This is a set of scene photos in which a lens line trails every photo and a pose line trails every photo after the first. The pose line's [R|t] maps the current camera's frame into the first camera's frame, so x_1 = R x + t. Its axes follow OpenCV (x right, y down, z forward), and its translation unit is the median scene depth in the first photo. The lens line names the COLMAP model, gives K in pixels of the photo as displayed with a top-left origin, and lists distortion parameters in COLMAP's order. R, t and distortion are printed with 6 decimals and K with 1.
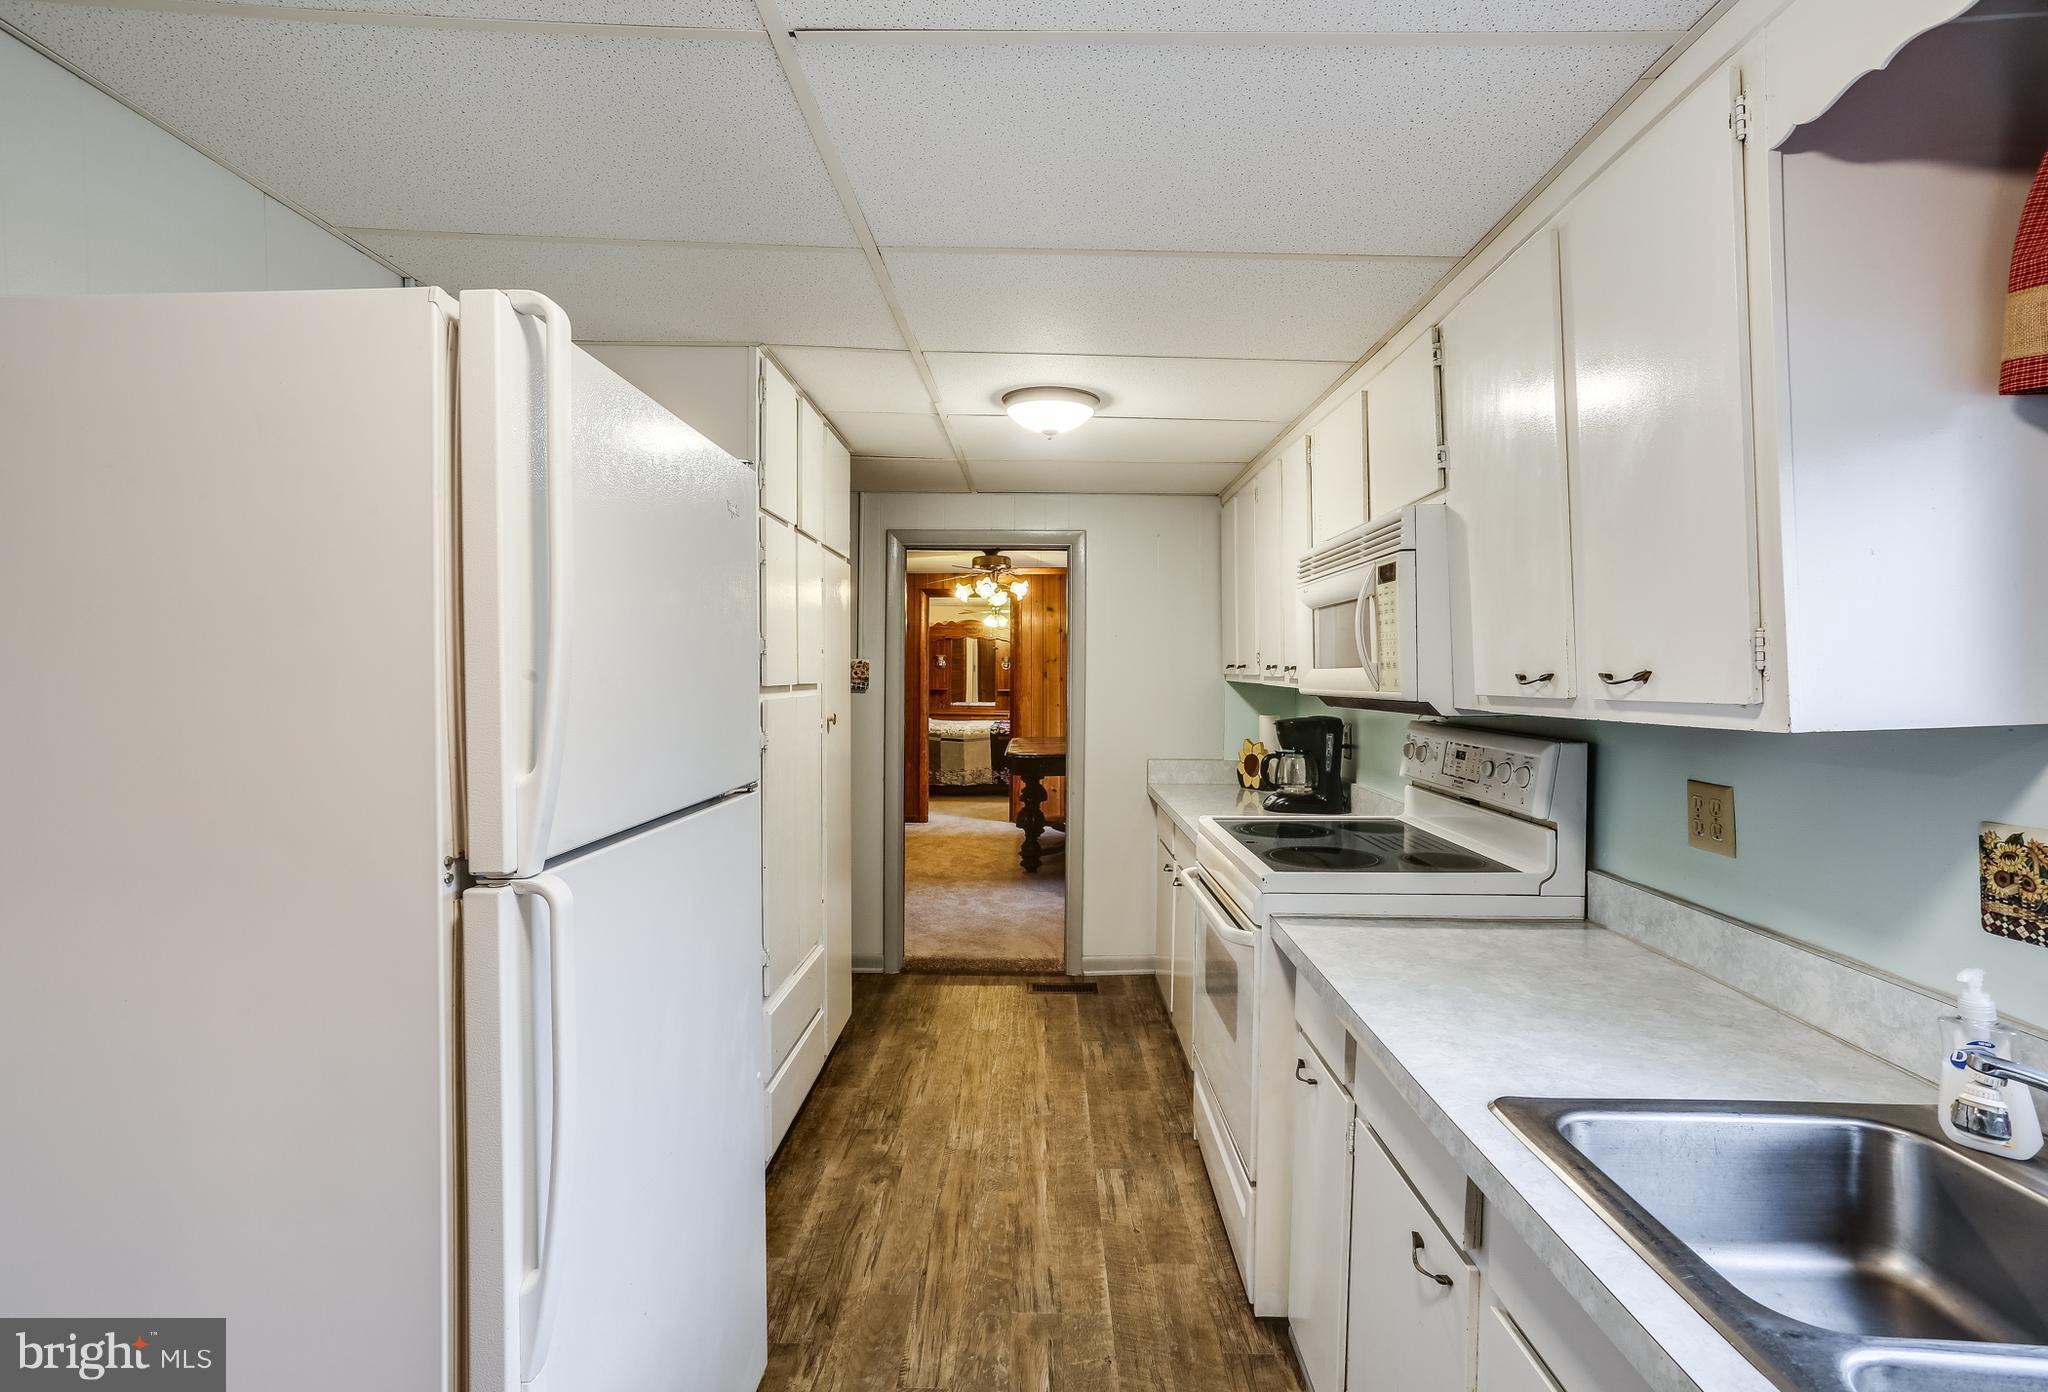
lens RADIAL K [[1015.1, 0, 1012.8], [0, 1015.1, 688.5], [0, 0, 1]] dist [-0.025550, 0.029294]
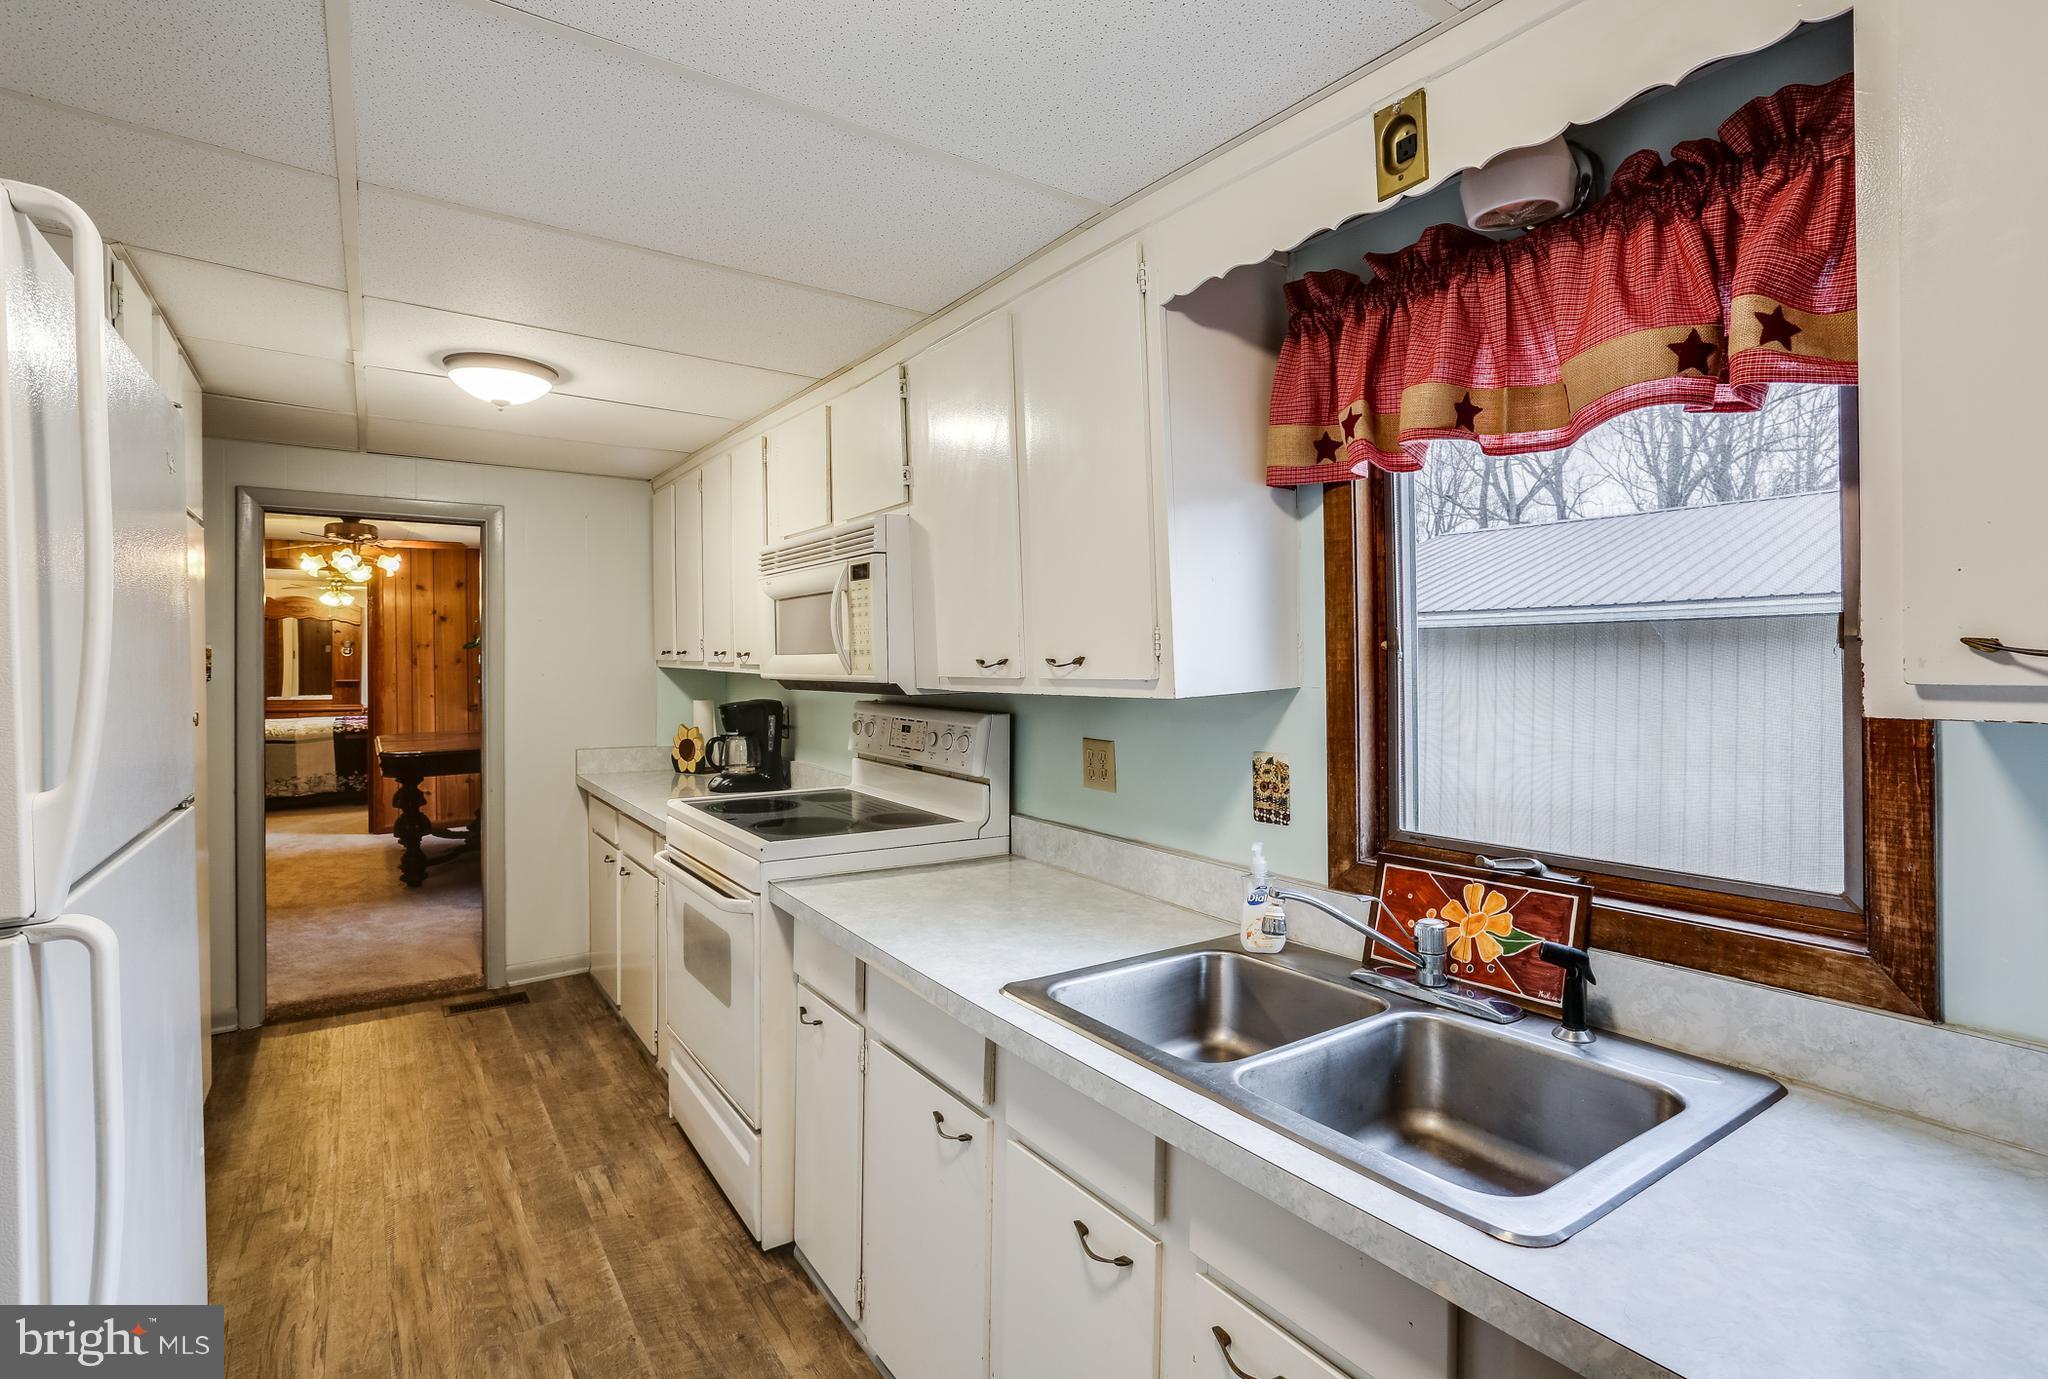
lens RADIAL K [[1015.1, 0, 1021.3], [0, 1015.1, 683.0], [0, 0, 1]] dist [-0.025550, 0.029294]
pose [[0.821172, -0.019145, 0.570359, -0.133617], [0.013712, 0.999811, 0.013818, -0.001378], [-0.570516, -0.003526, 0.821279, -0.047666]]
